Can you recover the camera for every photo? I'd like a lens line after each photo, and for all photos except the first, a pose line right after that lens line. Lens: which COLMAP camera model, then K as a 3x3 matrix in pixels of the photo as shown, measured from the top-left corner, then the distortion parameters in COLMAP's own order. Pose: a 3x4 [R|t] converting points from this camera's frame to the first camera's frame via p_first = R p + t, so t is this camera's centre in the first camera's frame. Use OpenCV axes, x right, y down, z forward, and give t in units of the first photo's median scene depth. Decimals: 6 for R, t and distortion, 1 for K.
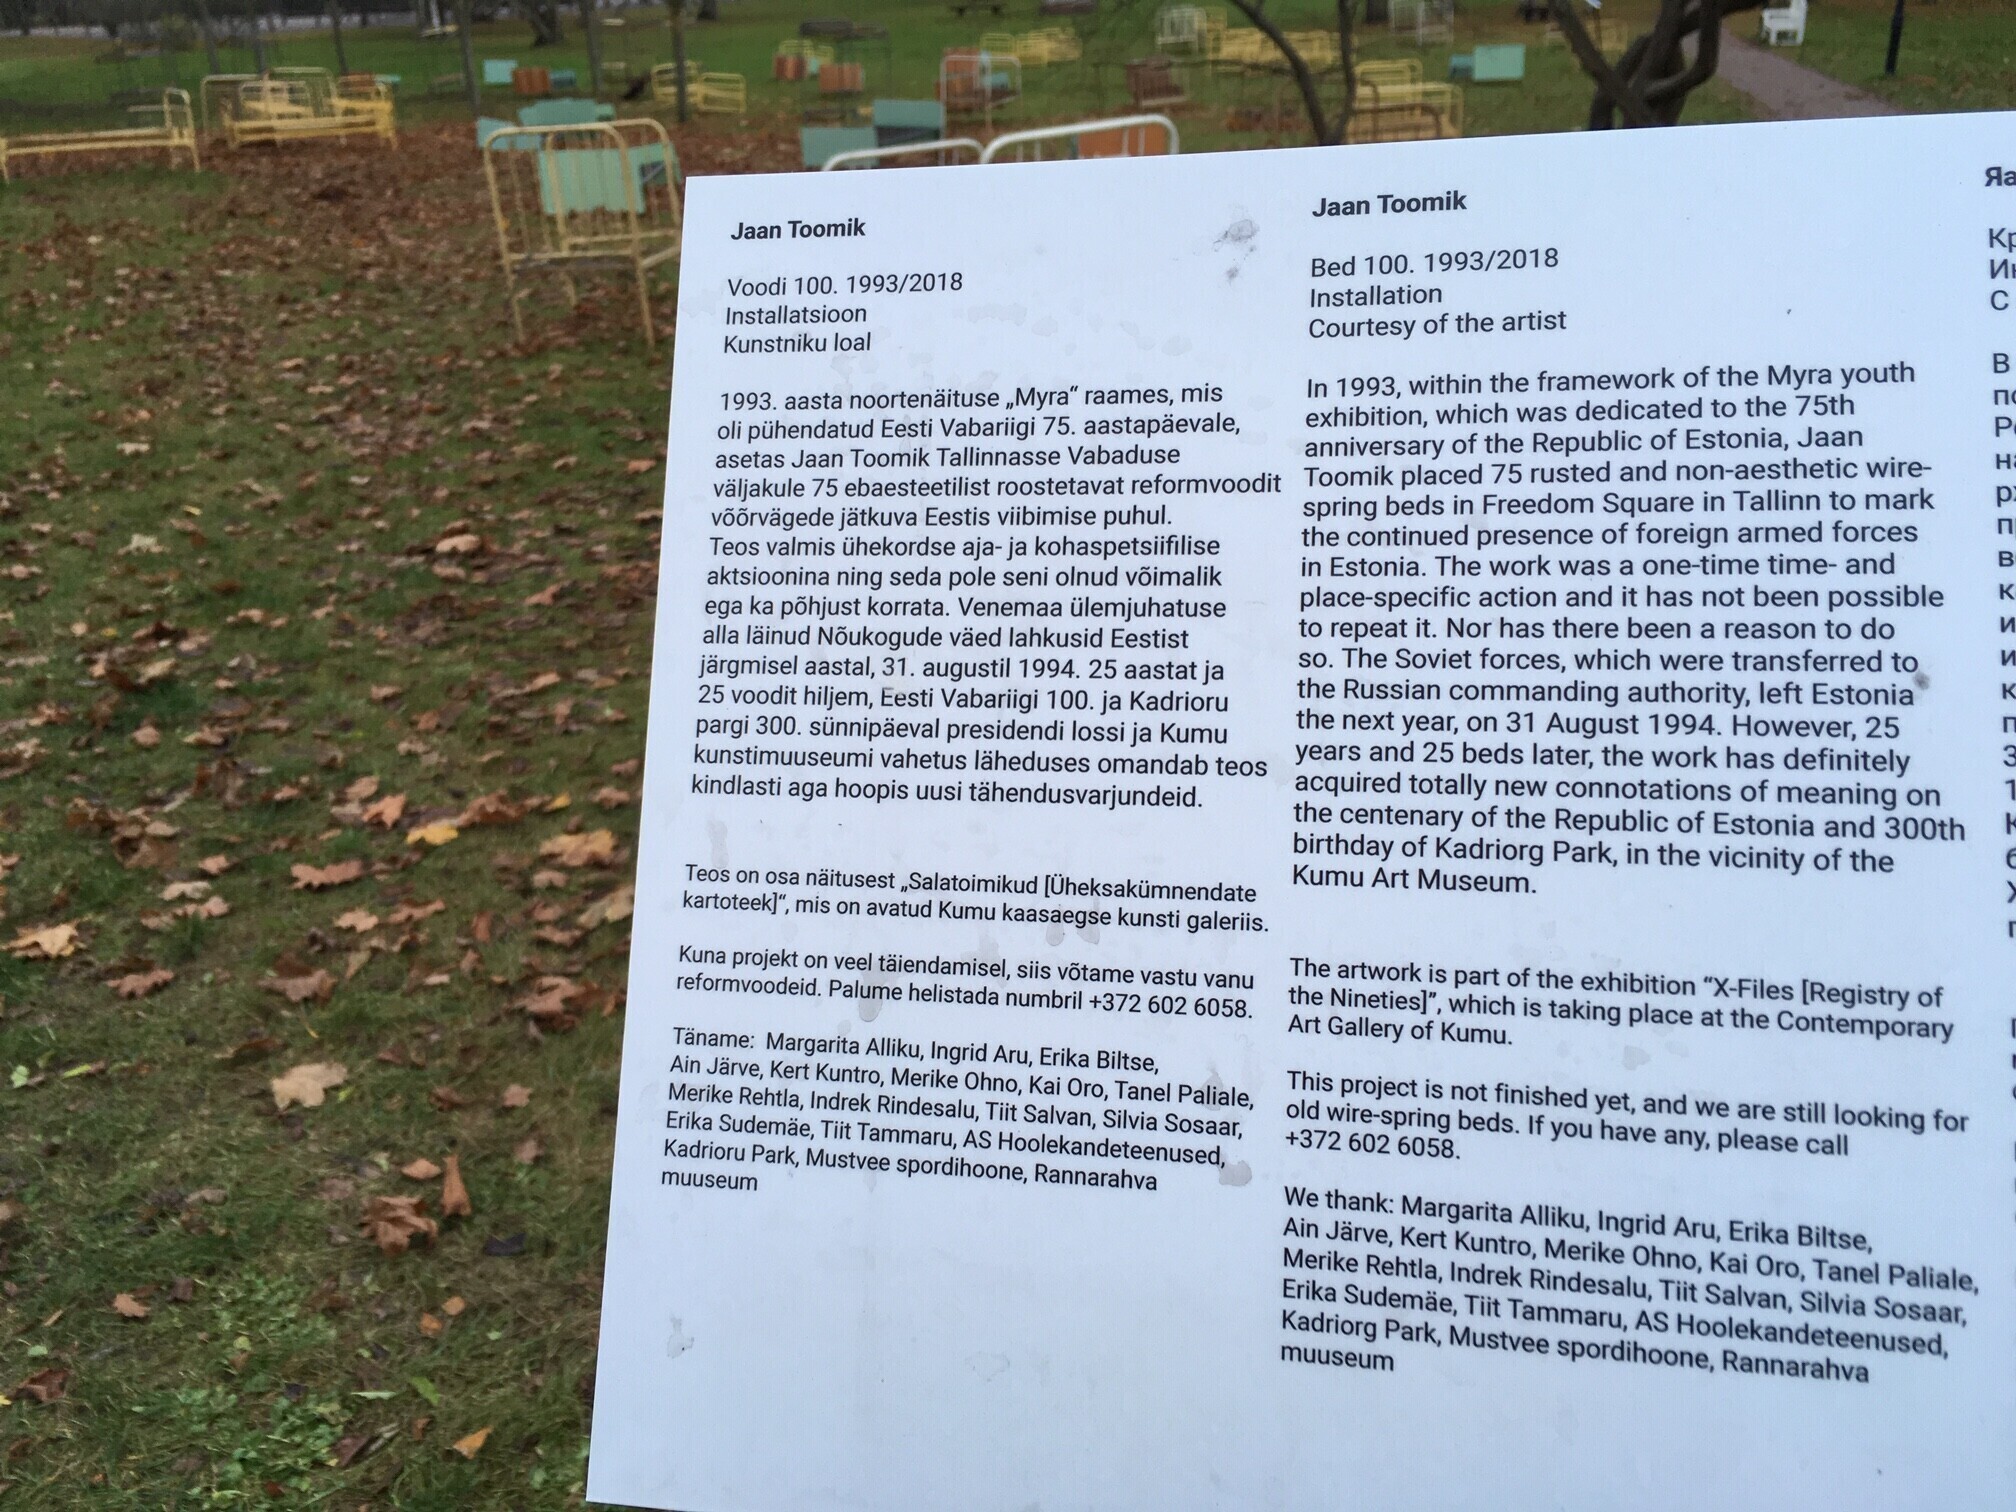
lens RADIAL K [[1721.9, 0, 1004.6], [0, 1721.9, 787.6], [0, 0, 1]] dist [0.070913, -0.111688]
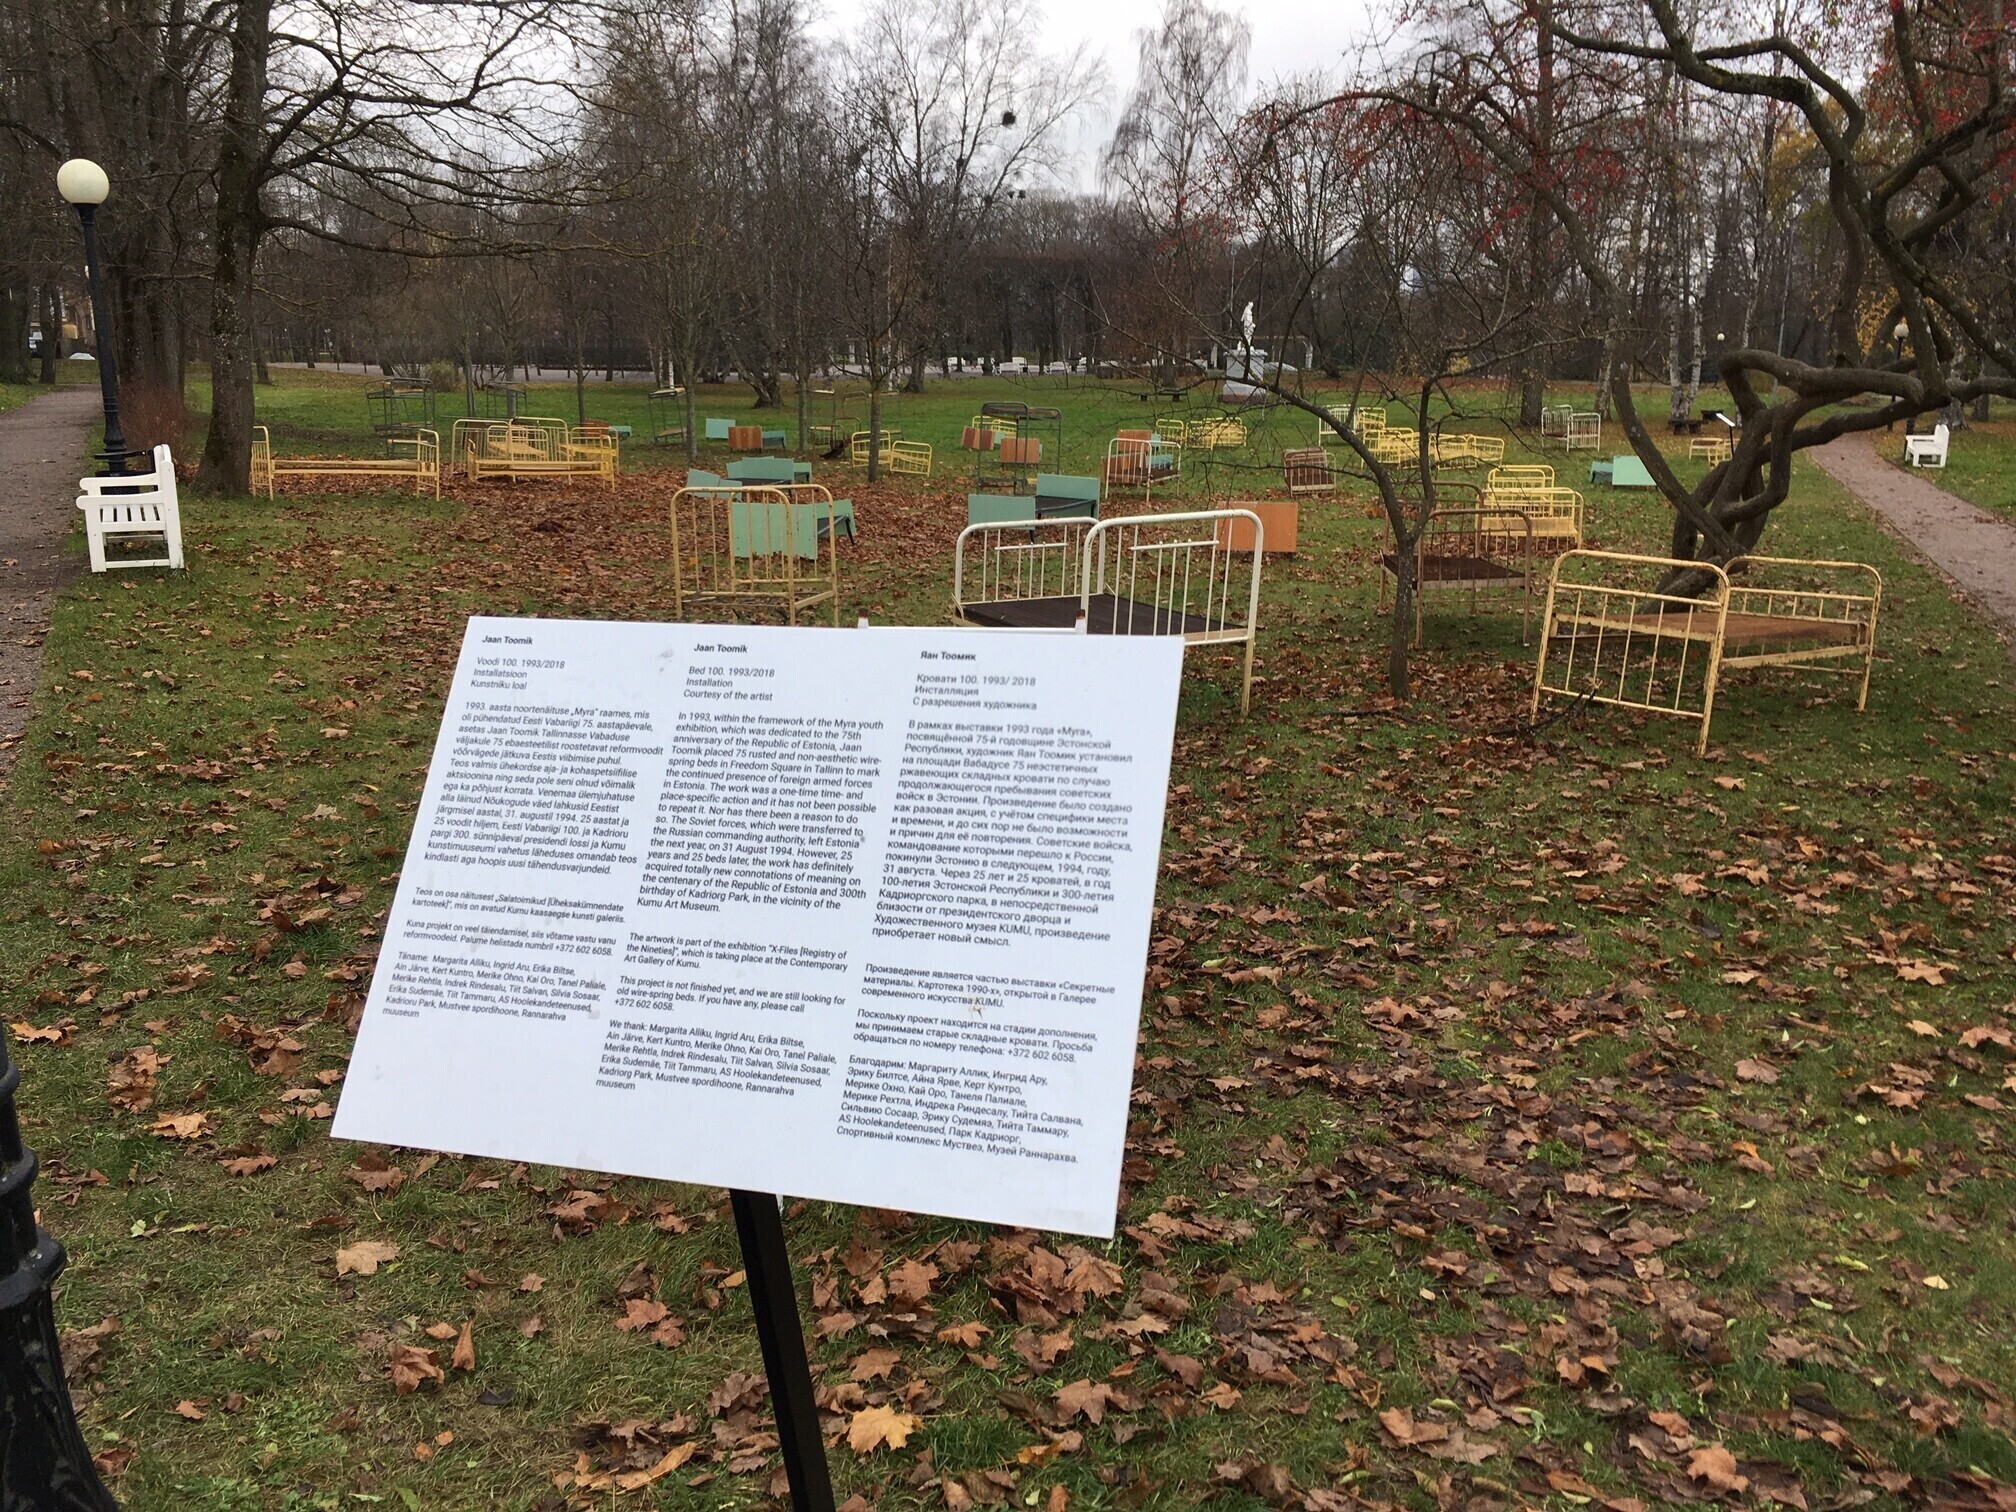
lens RADIAL K [[1721.9, 0, 1004.6], [0, 1721.9, 787.6], [0, 0, 1]] dist [0.070913, -0.111688]
pose [[0.992906, 0.072685, -0.094100, 0.853421], [-0.089451, 0.978007, -0.188416, 0.291340], [0.078335, 0.195496, 0.977571, -1.345573]]
